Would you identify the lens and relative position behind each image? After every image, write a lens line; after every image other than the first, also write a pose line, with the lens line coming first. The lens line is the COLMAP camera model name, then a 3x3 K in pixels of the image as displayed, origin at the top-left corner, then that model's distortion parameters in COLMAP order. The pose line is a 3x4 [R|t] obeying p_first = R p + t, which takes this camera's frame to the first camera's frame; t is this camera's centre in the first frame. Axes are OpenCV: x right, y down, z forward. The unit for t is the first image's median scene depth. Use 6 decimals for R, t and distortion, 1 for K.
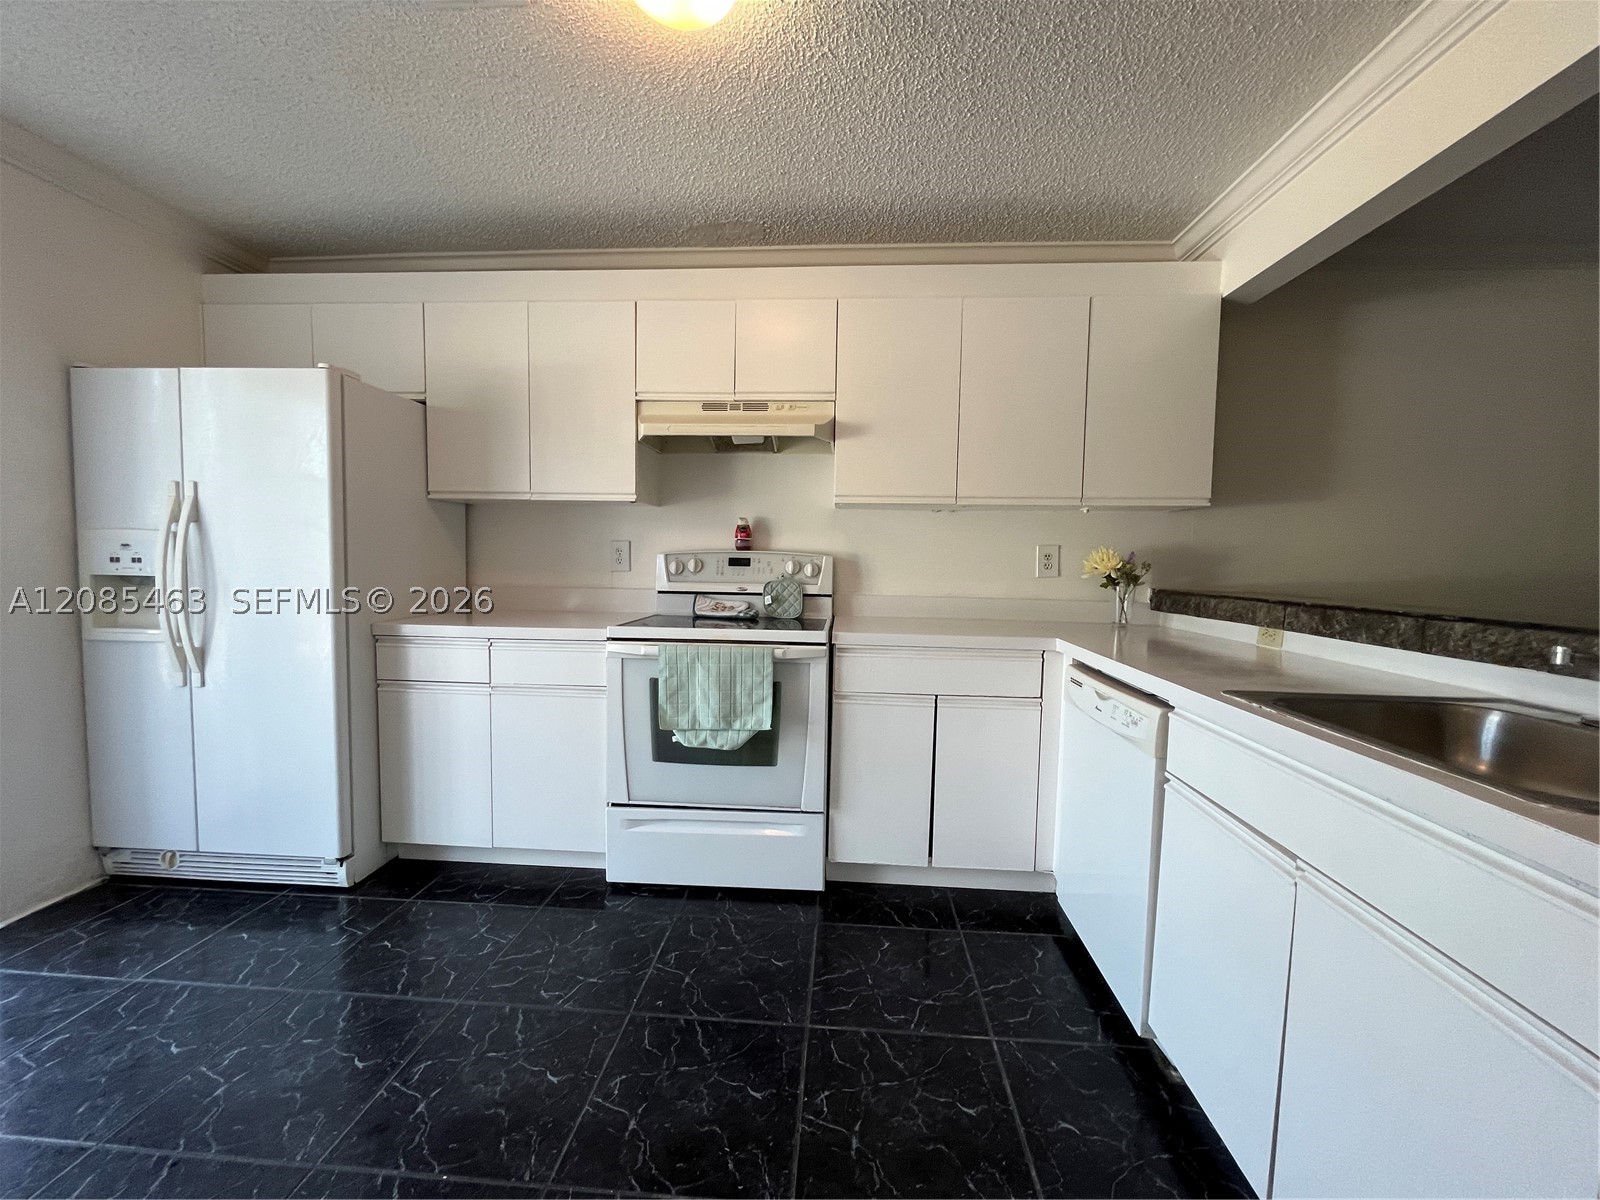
lens RADIAL K [[643.4, 0, 798.2], [0, 643.4, 597.9], [0, 0, 1]] dist [-0.001906, -0.000100]
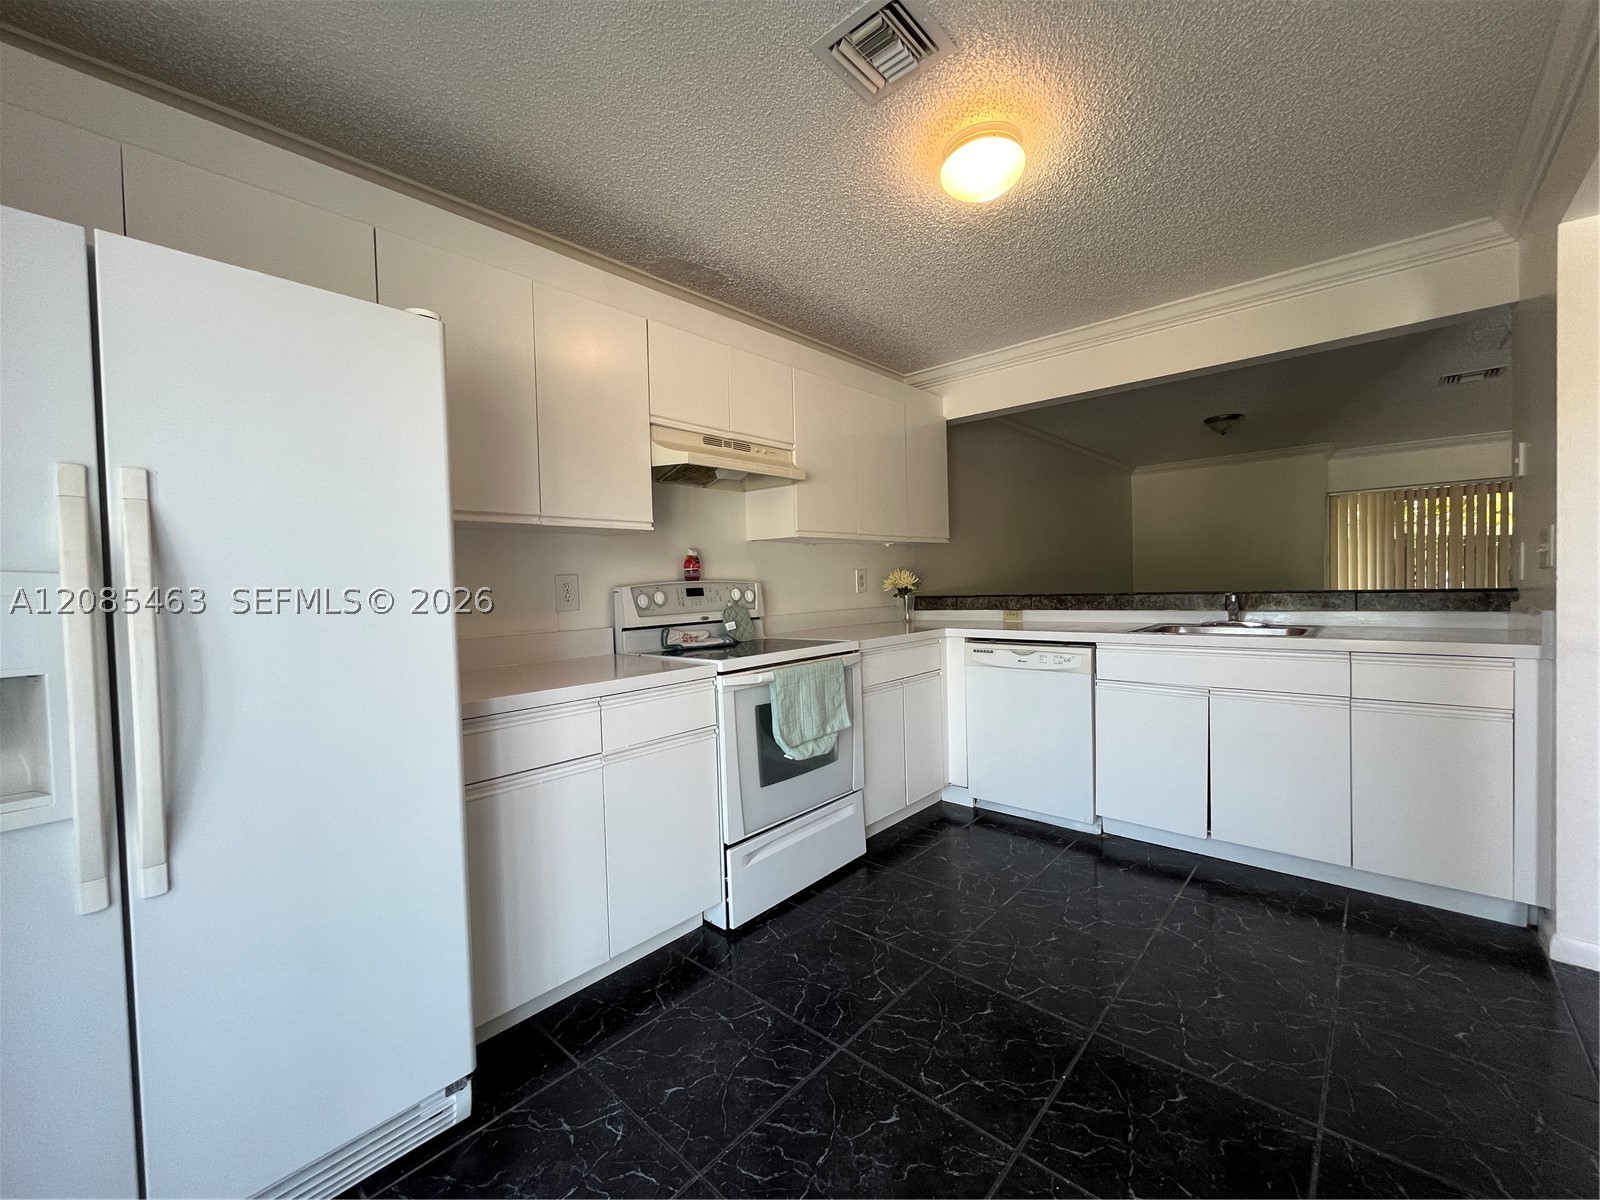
lens RADIAL K [[643.4, 0, 796.9], [0, 643.4, 599.5], [0, 0, 1]] dist [-0.001906, -0.000100]
pose [[0.618911, -0.056750, 0.783408, -0.874705], [0.091383, 0.995816, -0.000058, -0.032598], [-0.780127, 0.071626, 0.621507, 0.274411]]
